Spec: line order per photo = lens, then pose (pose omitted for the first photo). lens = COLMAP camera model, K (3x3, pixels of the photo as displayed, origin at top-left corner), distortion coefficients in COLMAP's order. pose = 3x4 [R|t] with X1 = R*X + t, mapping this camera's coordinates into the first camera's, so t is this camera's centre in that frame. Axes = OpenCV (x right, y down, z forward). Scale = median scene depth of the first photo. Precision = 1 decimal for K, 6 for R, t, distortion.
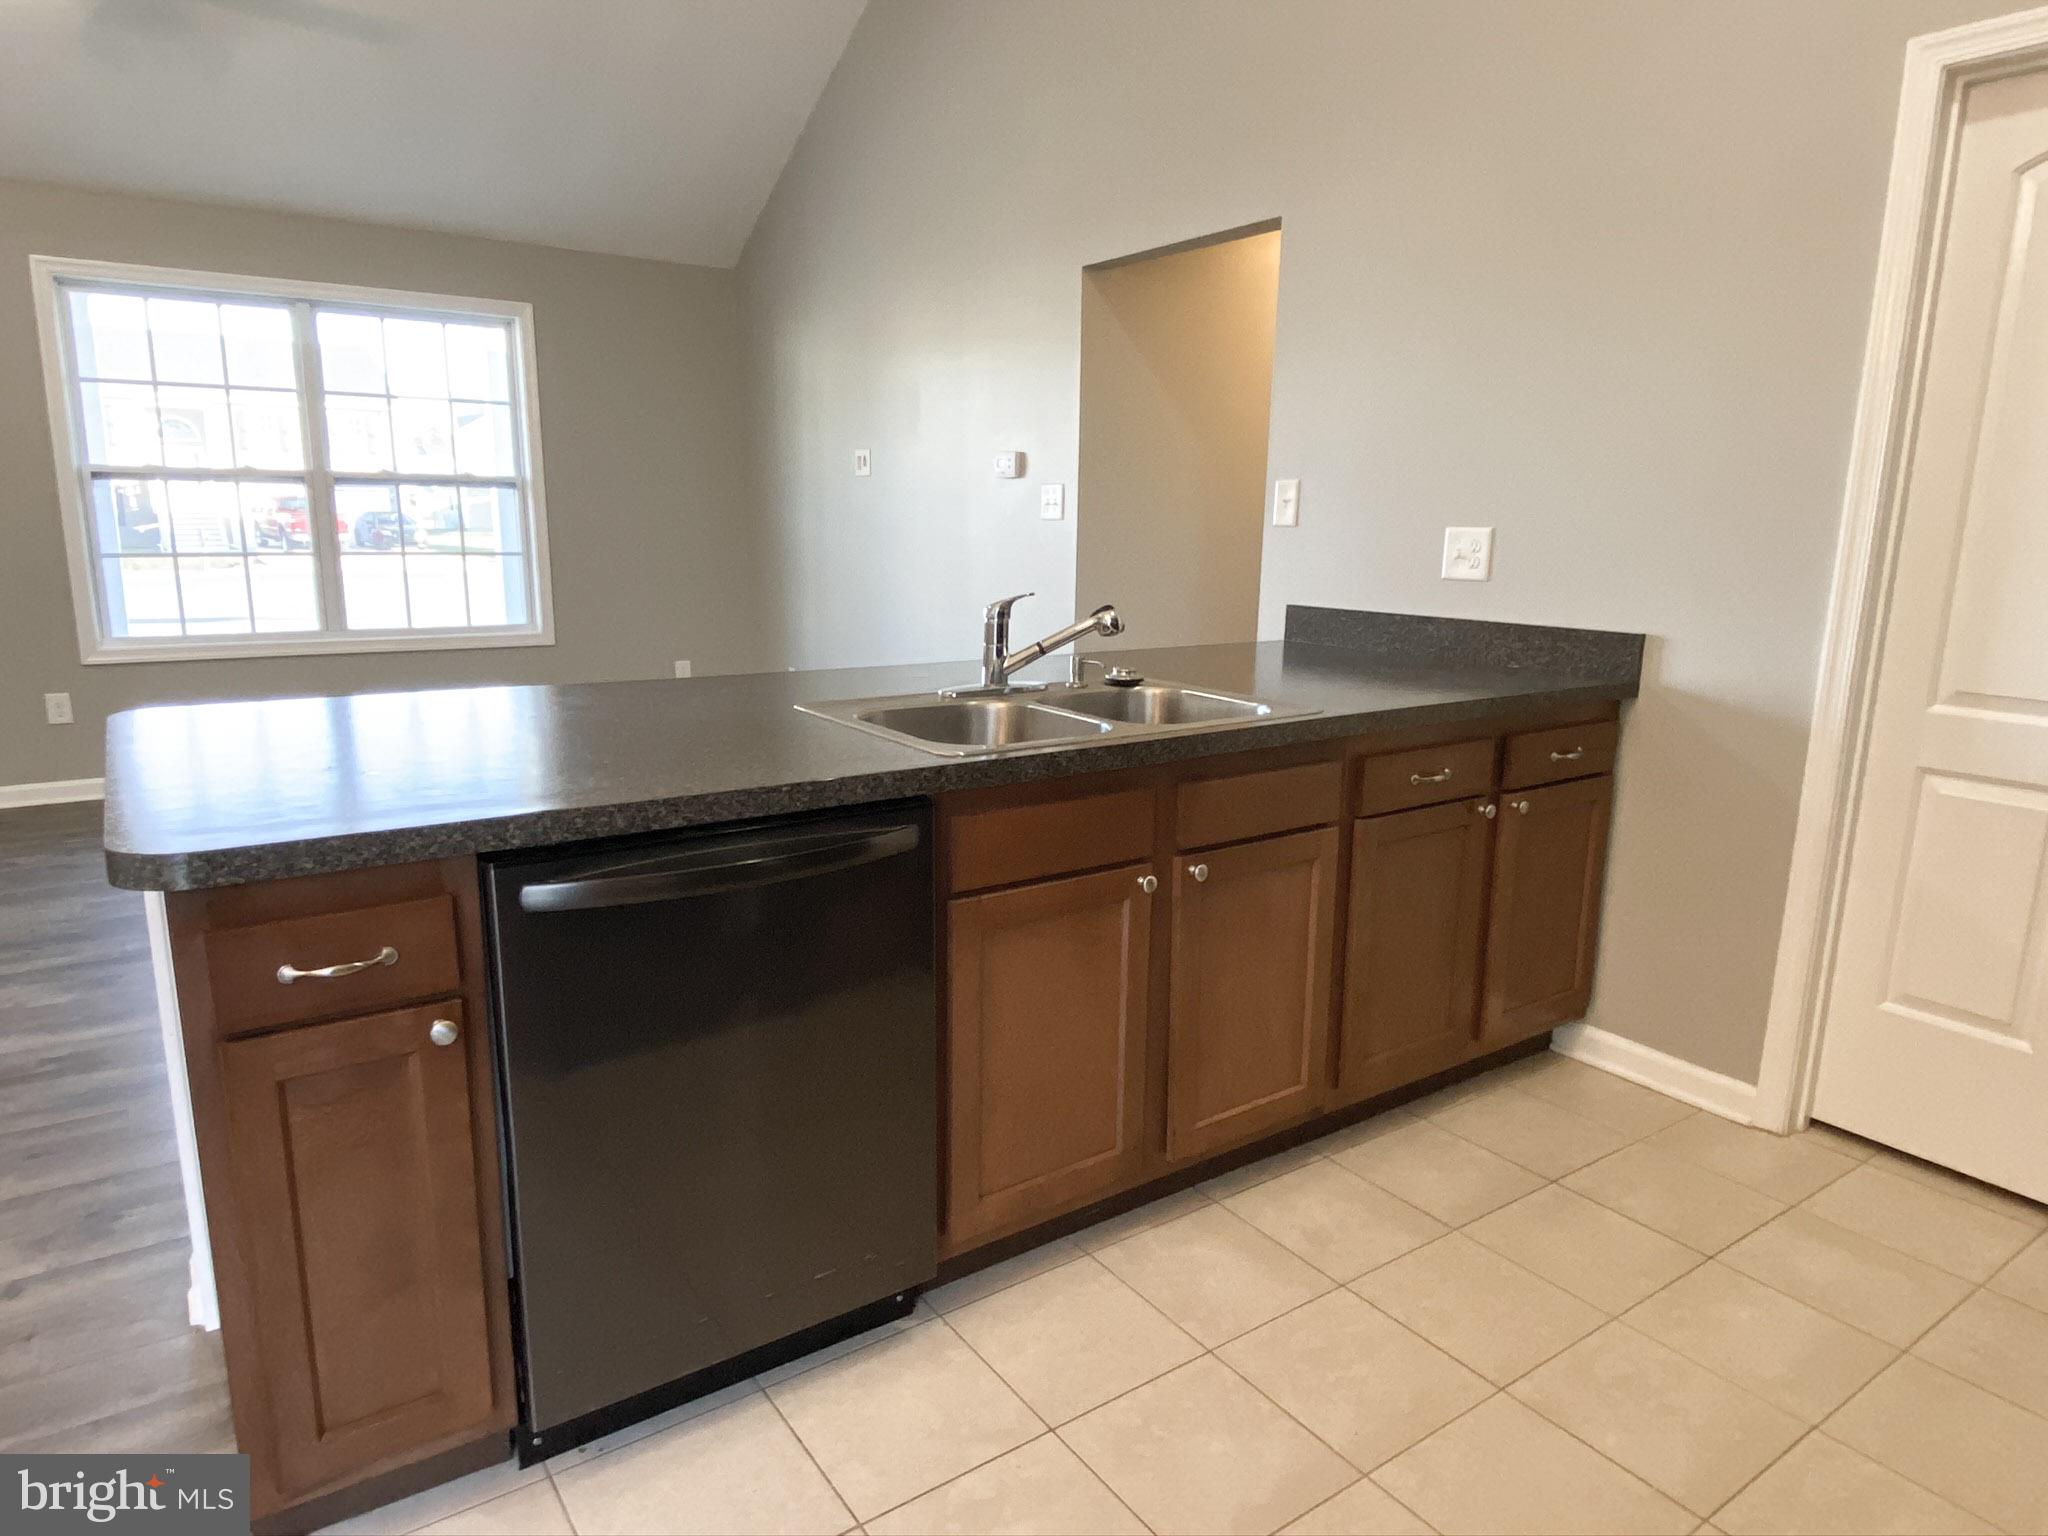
lens RADIAL K [[1260.5, 0, 1028.2], [0, 1260.5, 778.9], [0, 0, 1]] dist [0.034847, -0.030387]
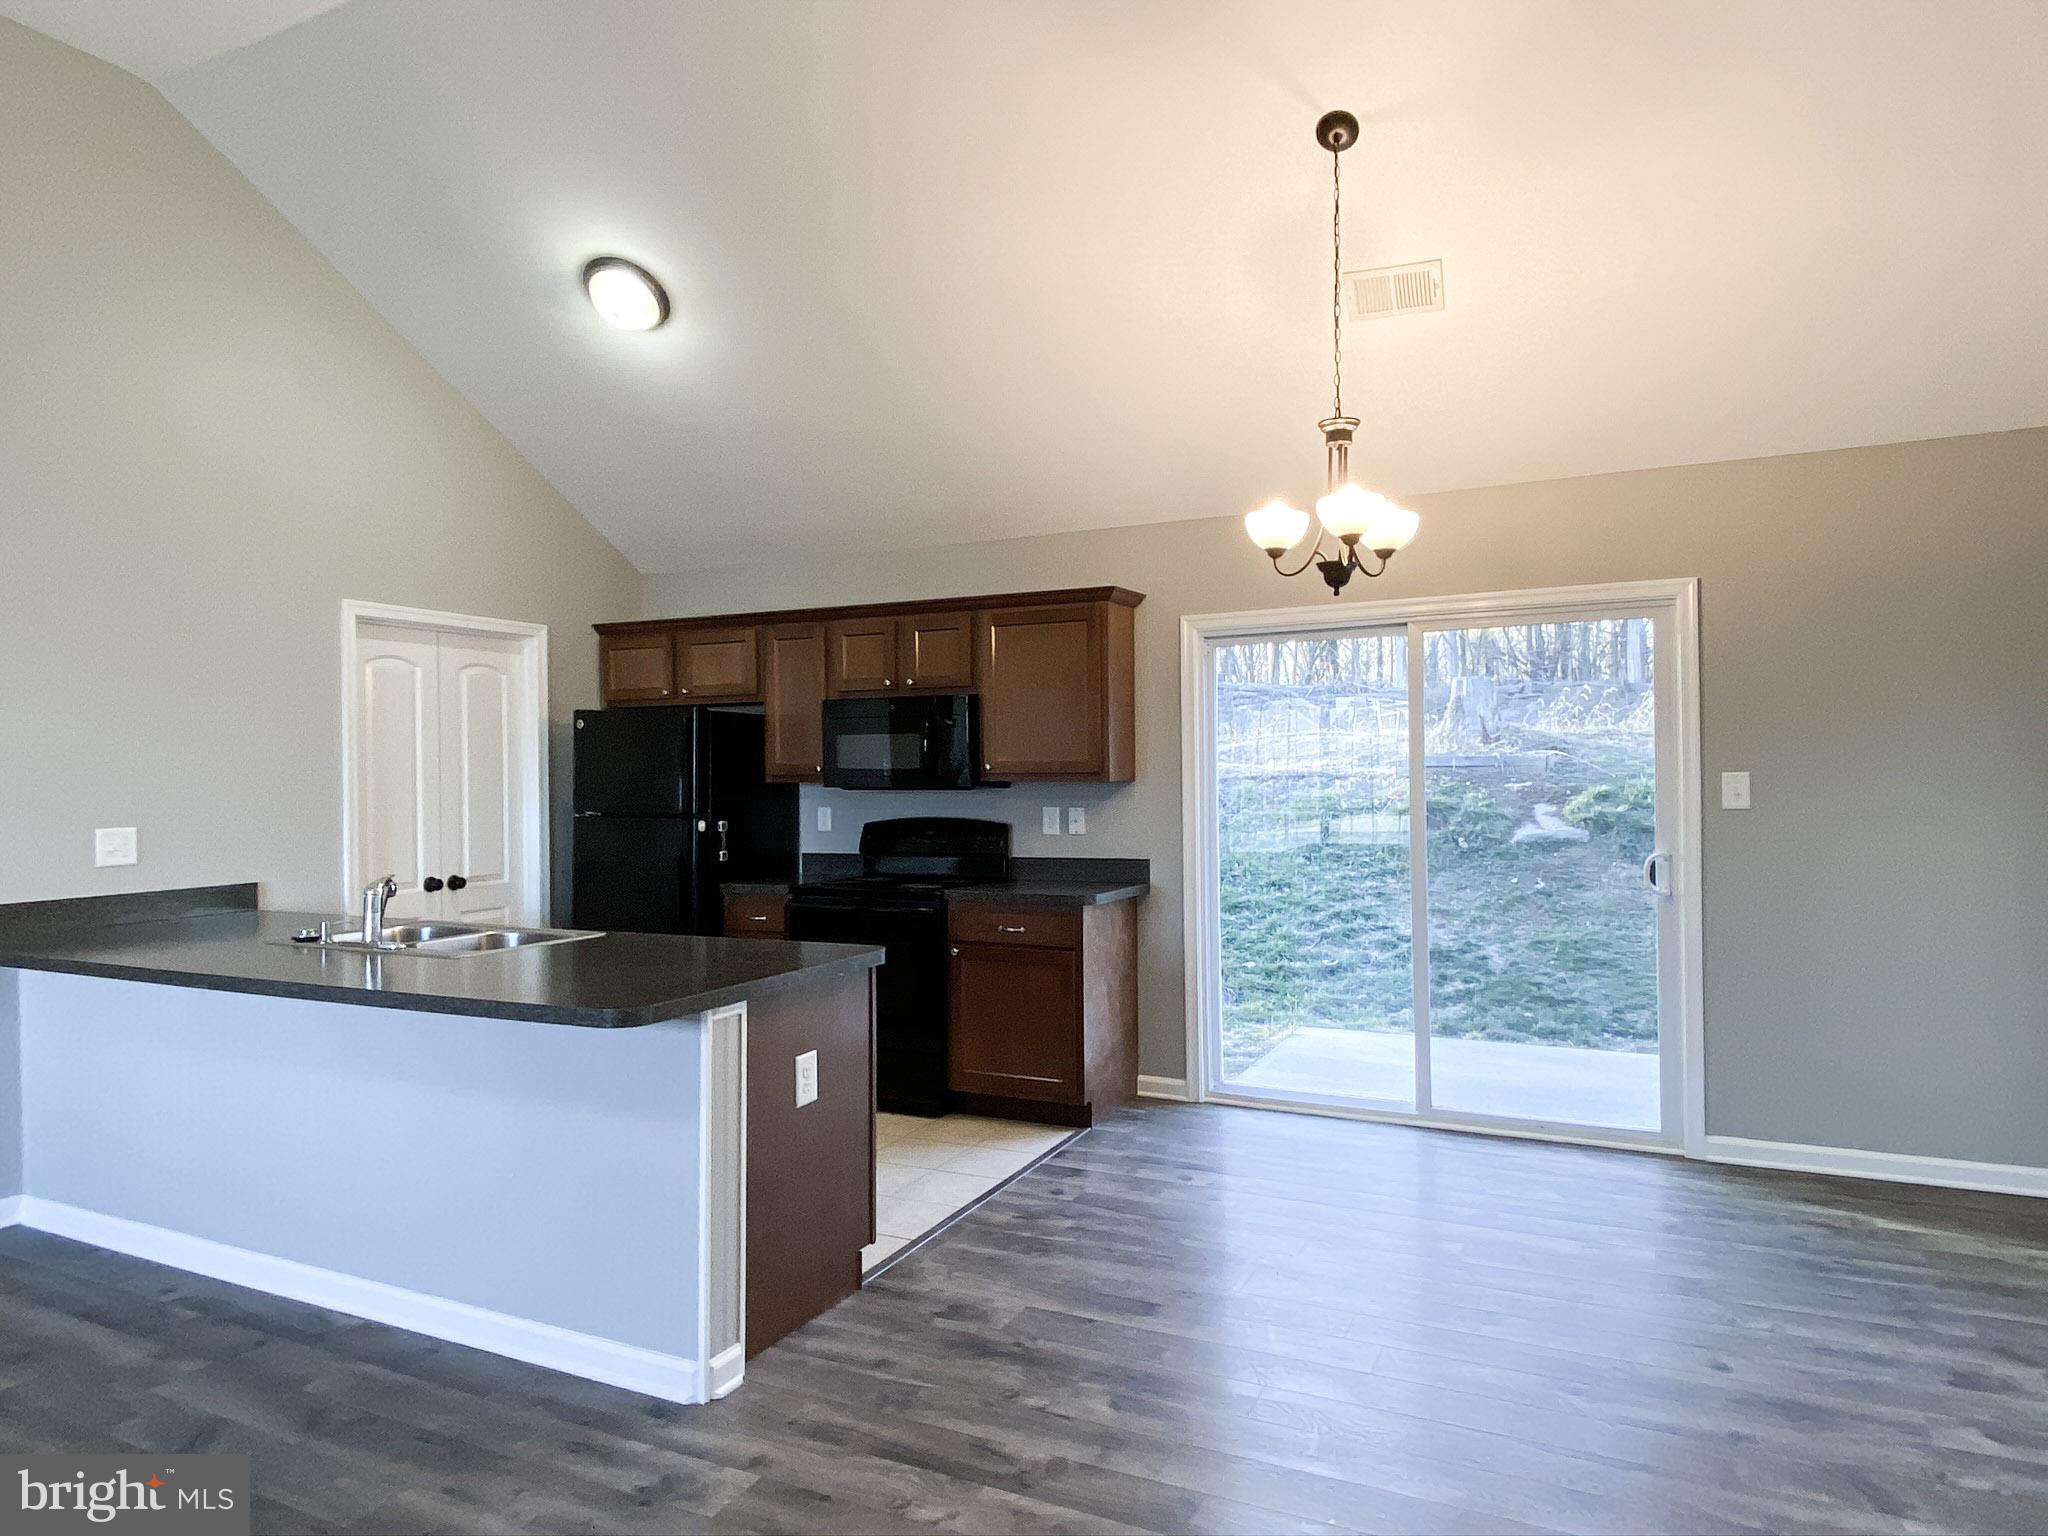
lens RADIAL K [[1260.5, 0, 1027.0], [0, 1260.5, 770.6], [0, 0, 1]] dist [0.034847, -0.030387]
pose [[-0.494854, -0.008540, 0.868934, -0.969482], [0.185235, 0.975932, 0.115082, -0.171279], [-0.849004, 0.217906, -0.481362, 0.593584]]
